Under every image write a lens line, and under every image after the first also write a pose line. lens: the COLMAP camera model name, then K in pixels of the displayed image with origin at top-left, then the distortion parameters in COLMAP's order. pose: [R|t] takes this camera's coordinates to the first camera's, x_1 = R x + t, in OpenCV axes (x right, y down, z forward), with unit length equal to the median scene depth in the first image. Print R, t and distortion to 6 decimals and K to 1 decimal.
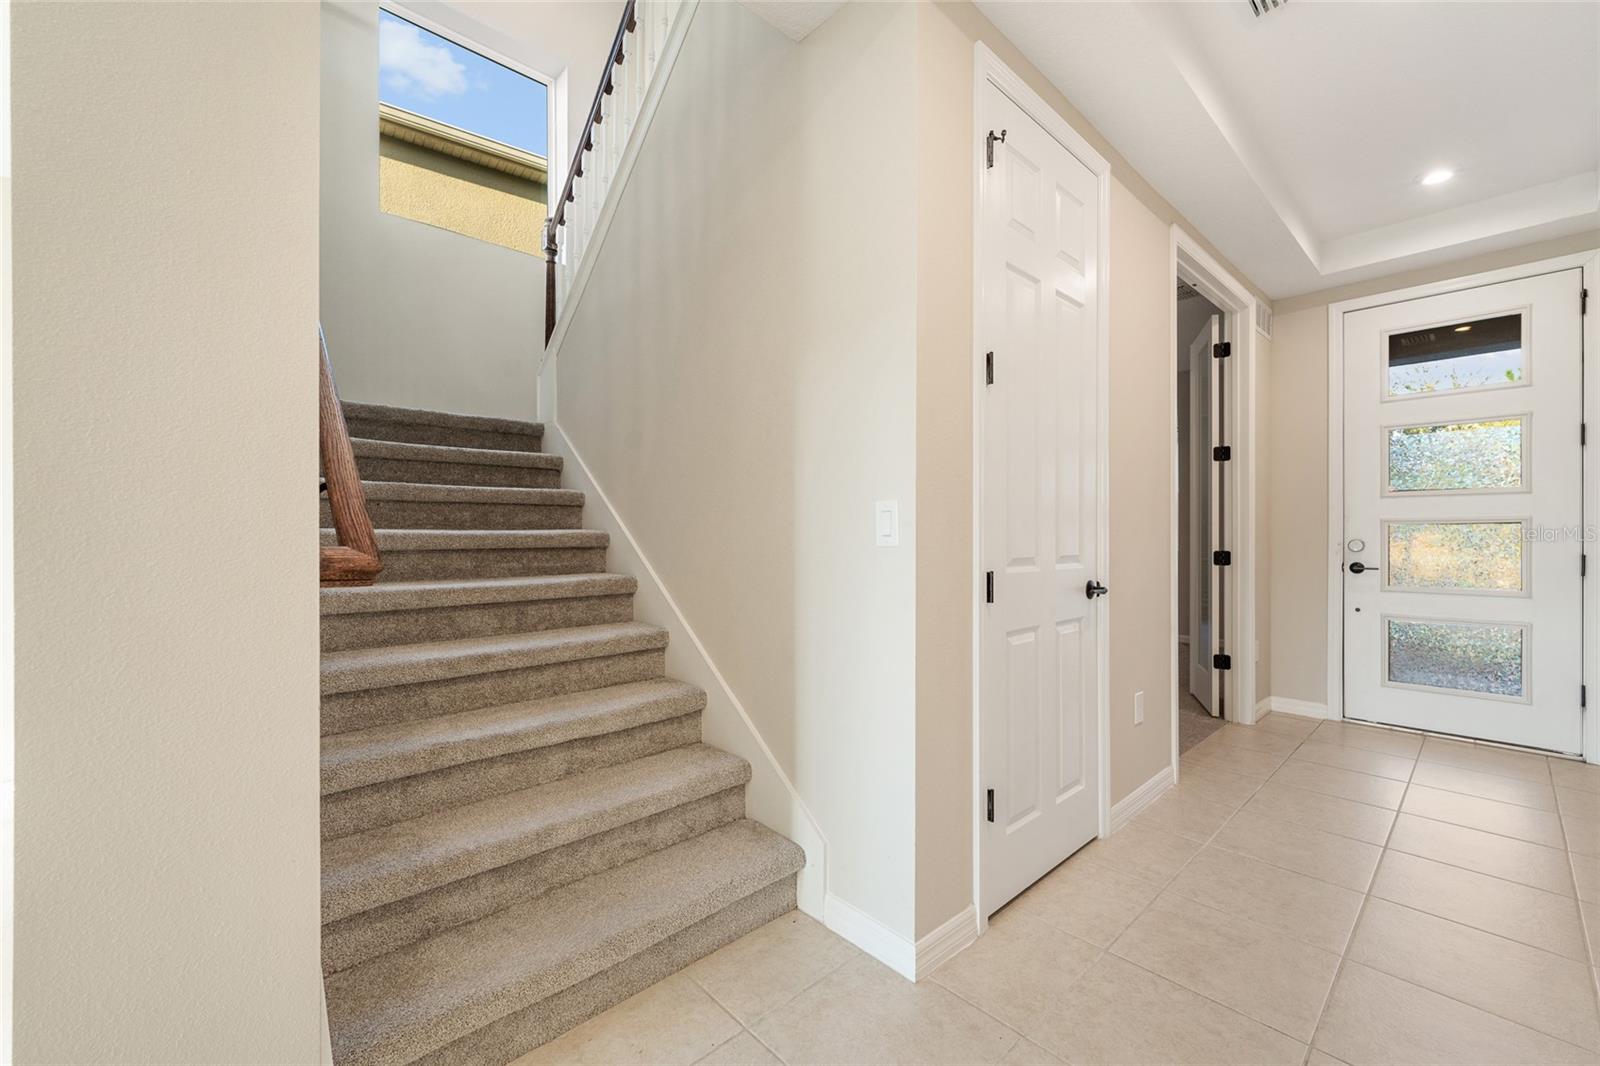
lens RADIAL K [[643.2, 0, 800.0], [0, 643.2, 533.0], [0, 0, 1]] dist [0.001312, 0.000118]
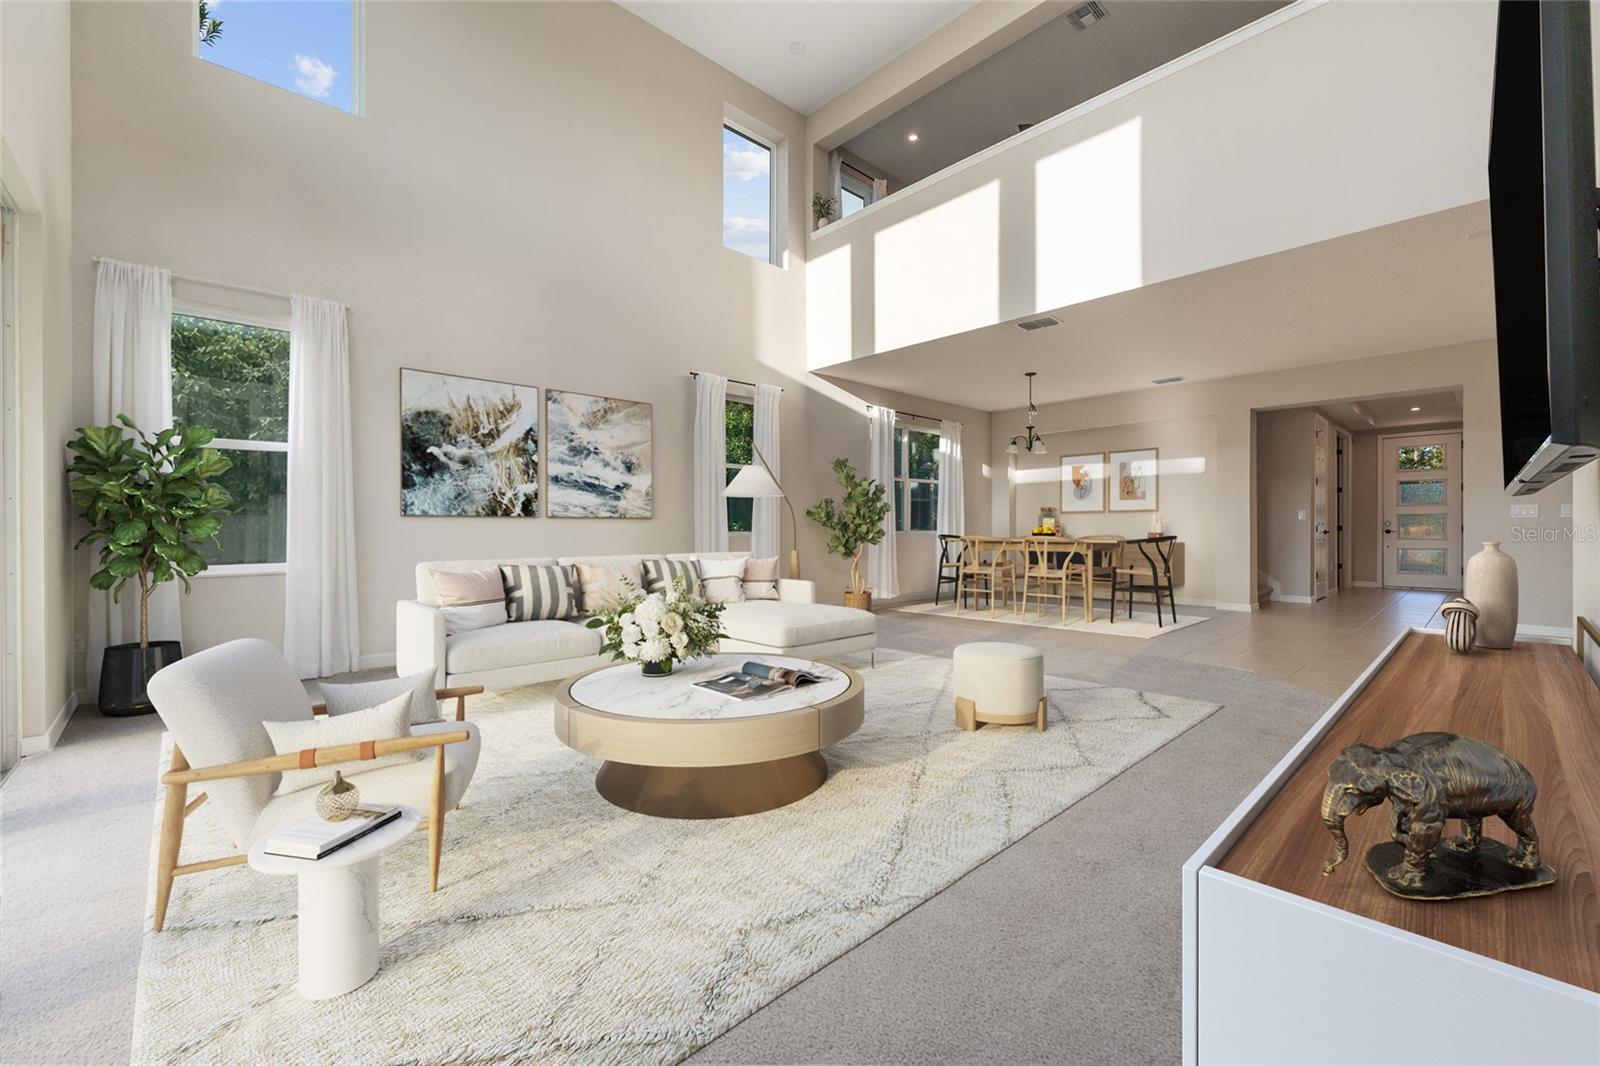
lens RADIAL K [[651.7, 0, 800.0], [0, 651.7, 533.0], [0, 0, 1]] dist [0.000147, 0.000022]
pose [[0.999840, -0.007252, 0.016357, -1.688221], [0.007251, 0.999974, 0.000133, 0.041278], [-0.016358, -0.000015, 0.999866, -1.739853]]
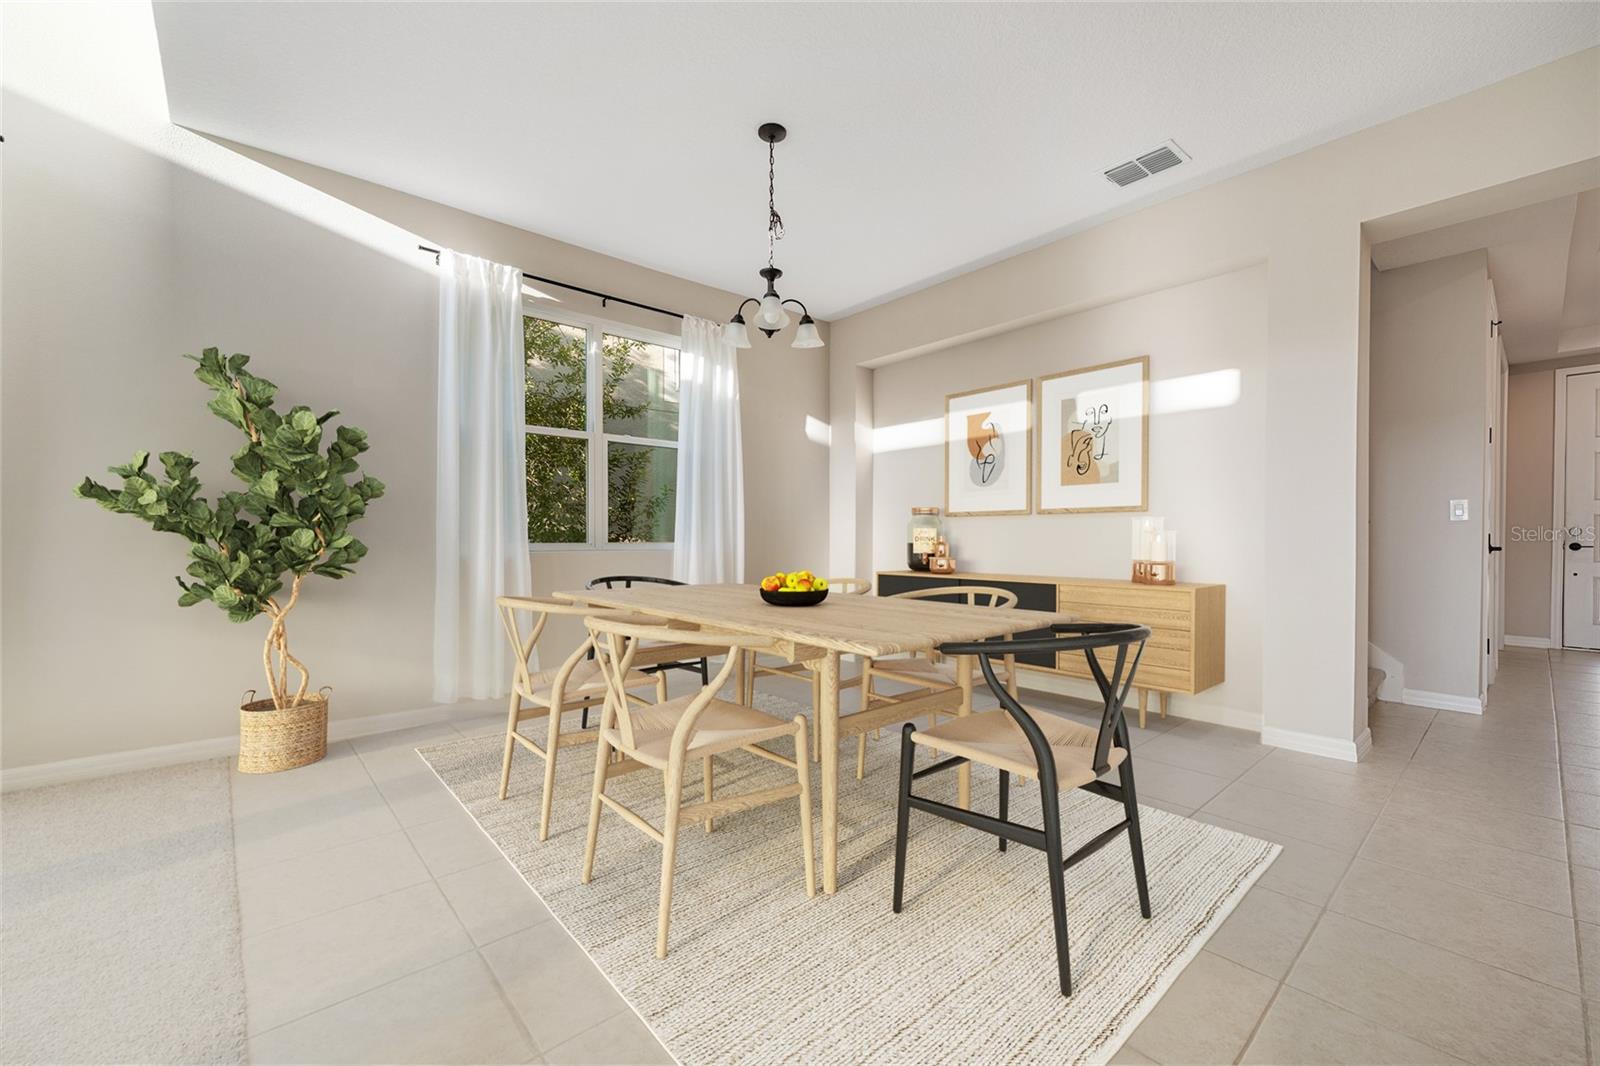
lens RADIAL K [[648.7, 0, 801.6], [0, 648.7, 557.7], [0, 0, 1]] dist [-0.019199, -0.000013]
pose [[0.999672, -0.004726, -0.025169, -0.893300], [0.005274, 0.999749, 0.021760, 0.038213], [0.025060, -0.021885, 0.999446, -0.509754]]
